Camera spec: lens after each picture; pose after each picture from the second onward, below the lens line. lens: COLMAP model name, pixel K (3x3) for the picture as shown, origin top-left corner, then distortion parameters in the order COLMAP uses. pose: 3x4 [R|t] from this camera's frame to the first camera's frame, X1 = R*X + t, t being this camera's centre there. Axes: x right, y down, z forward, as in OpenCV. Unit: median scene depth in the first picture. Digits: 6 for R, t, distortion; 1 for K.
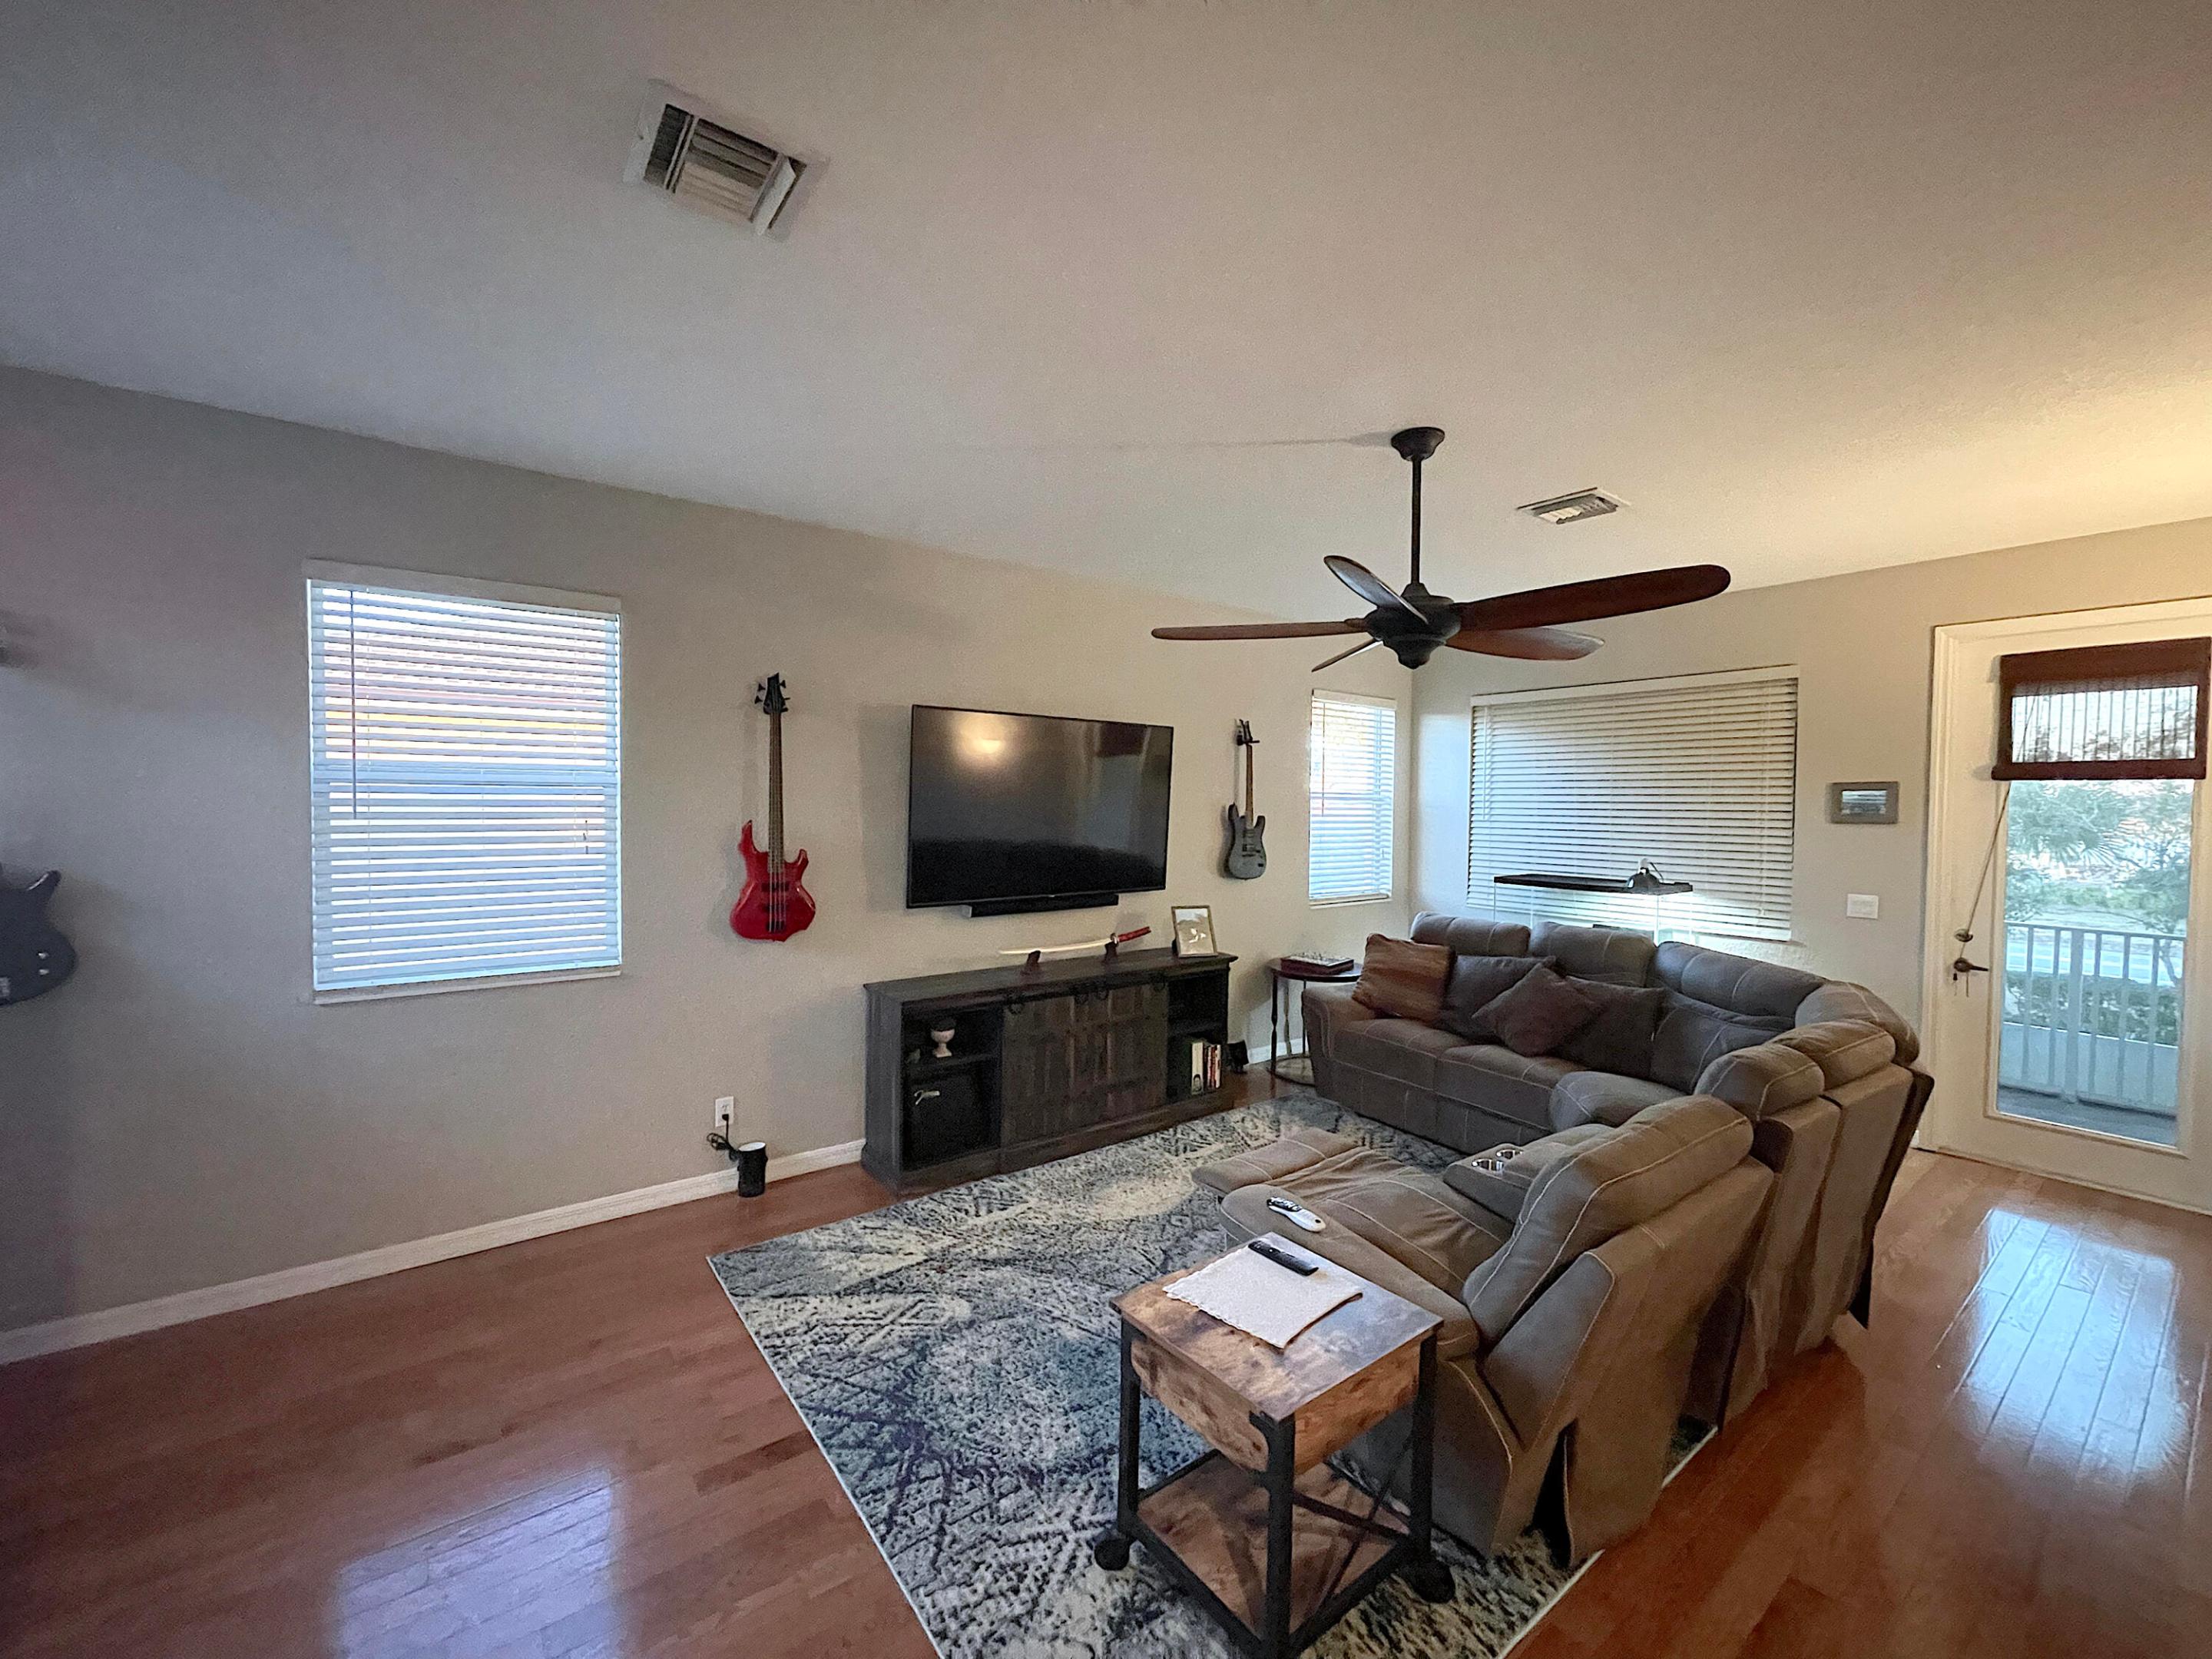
lens RADIAL K [[891.9, 0, 1108.8], [0, 891.9, 827.7], [0, 0, 1]] dist [-0.008519, 0.005028]
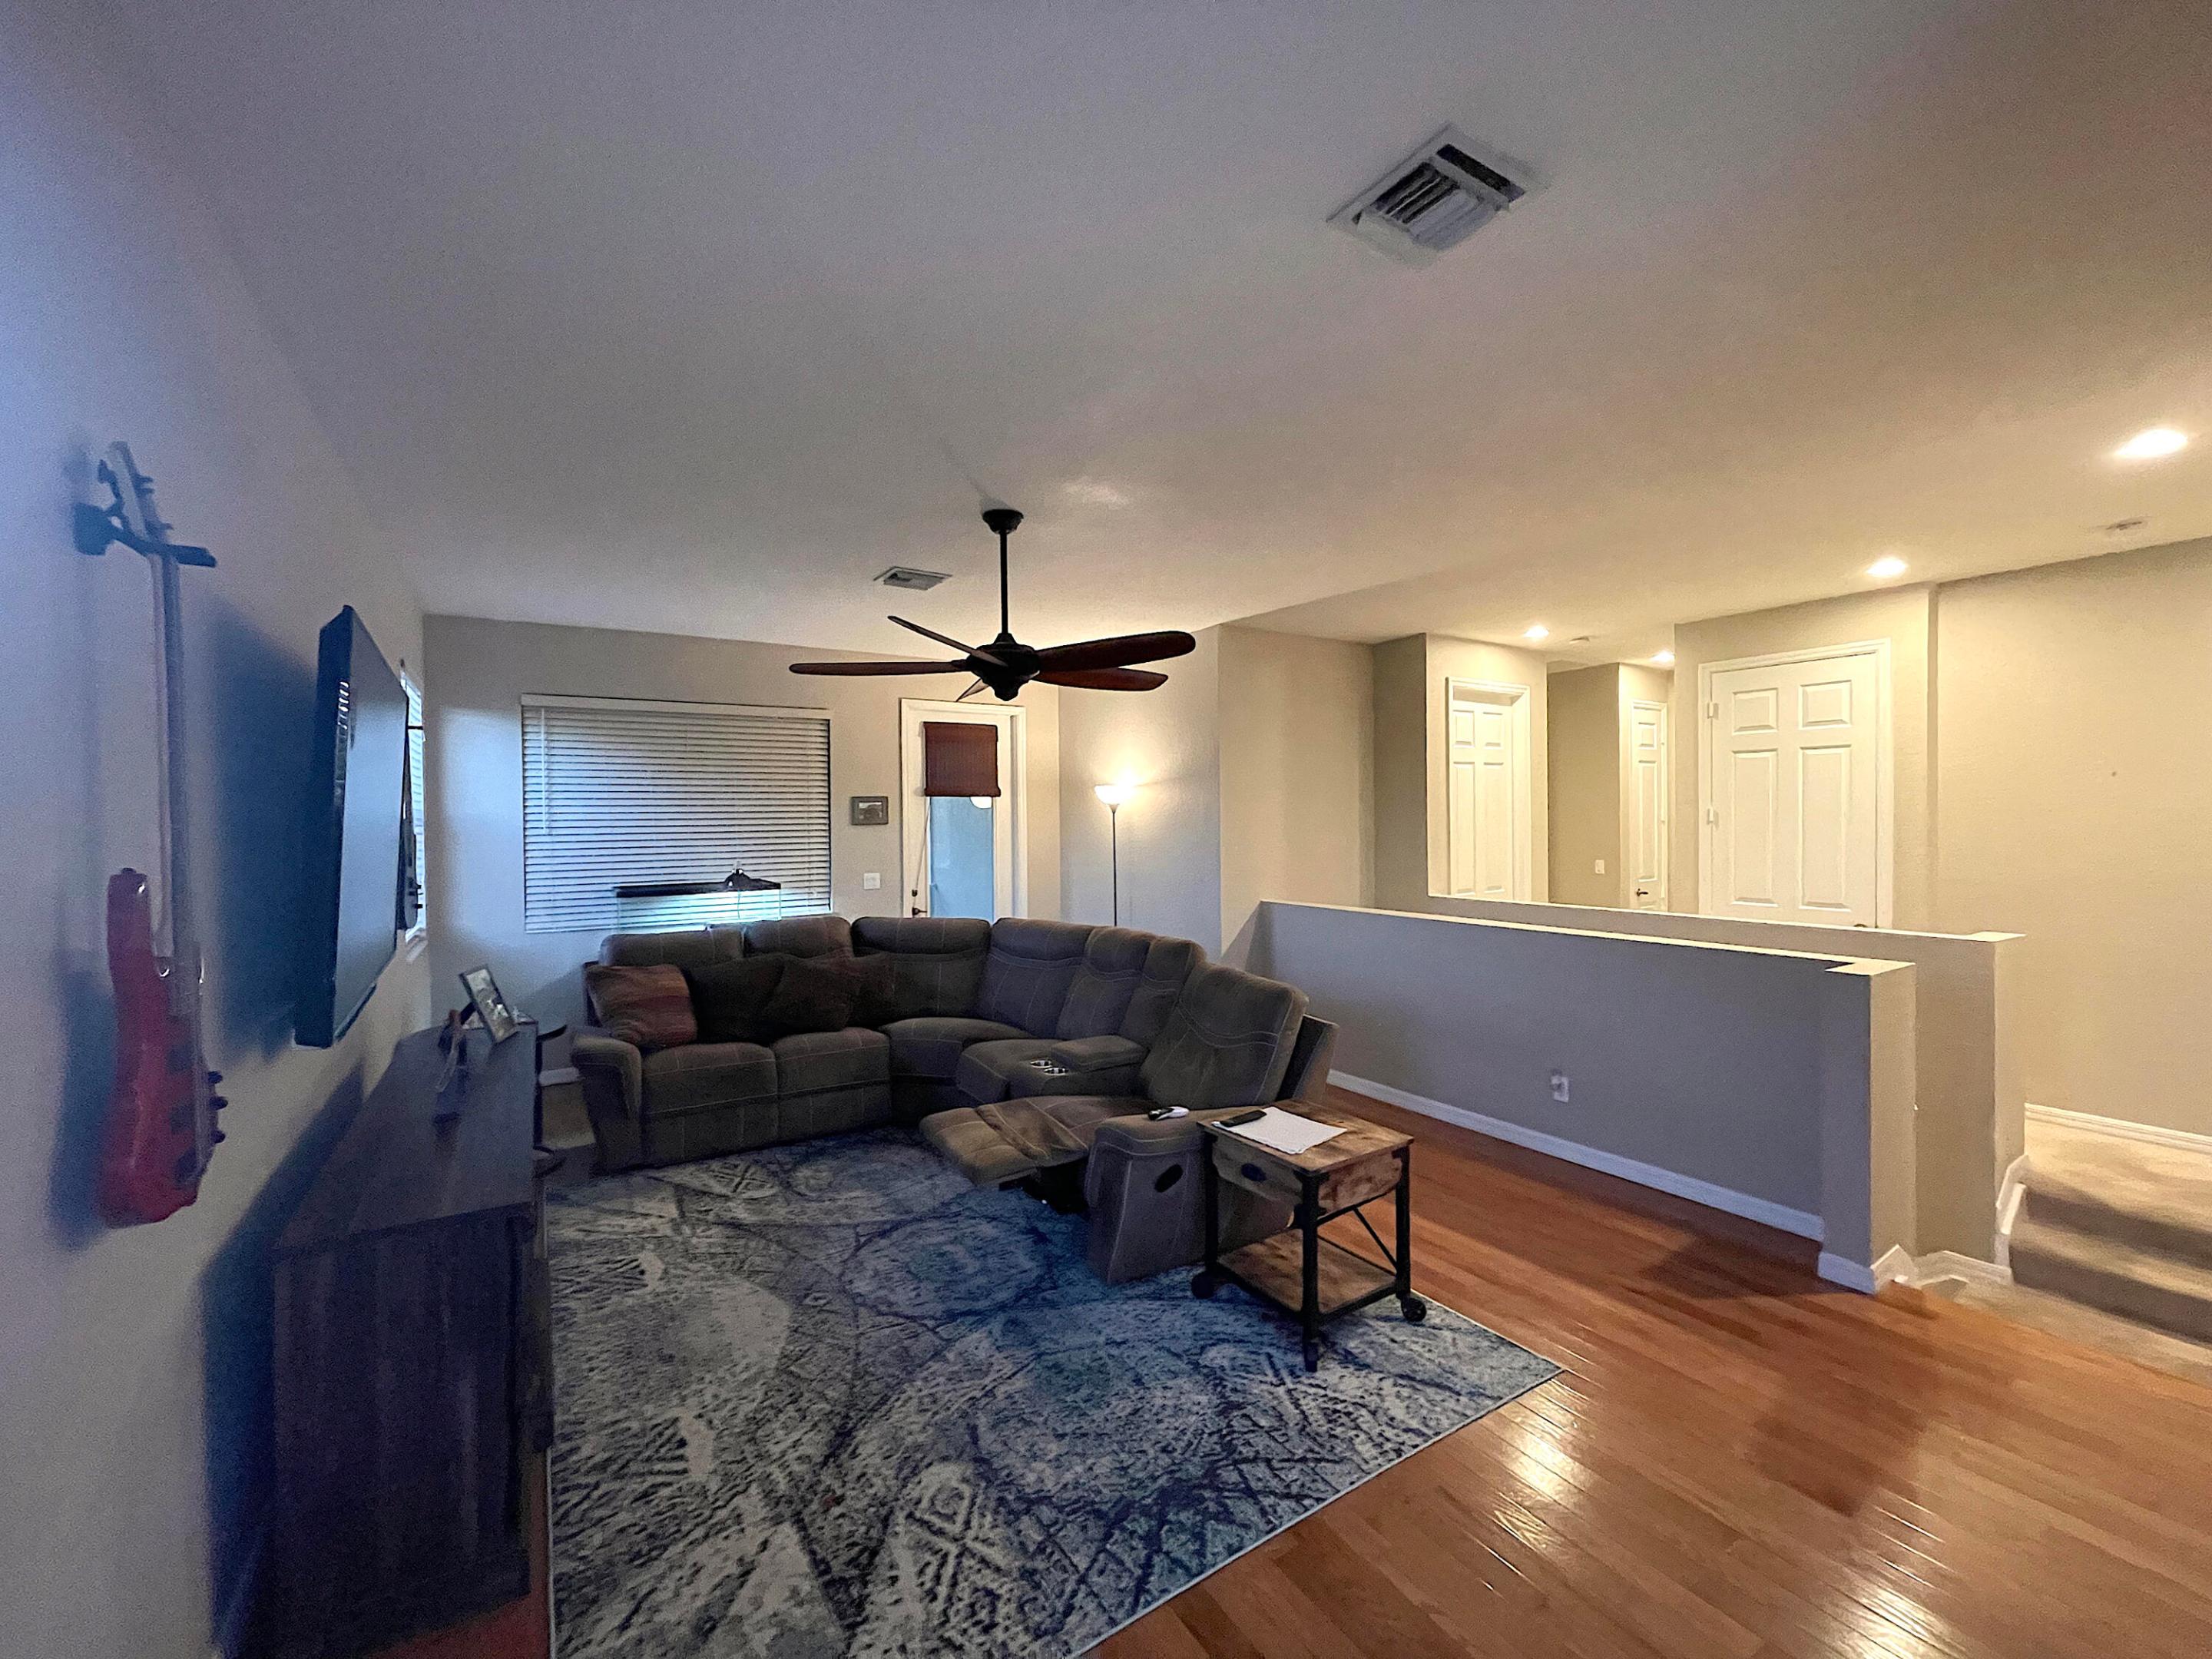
lens RADIAL K [[891.9, 0, 1097.2], [0, 891.9, 832.1], [0, 0, 1]] dist [-0.008519, 0.005028]
pose [[0.082366, -0.026643, 0.996246, -0.798808], [0.040790, 0.998895, 0.023341, -0.016316], [-0.995767, 0.038714, 0.083362, 0.699655]]
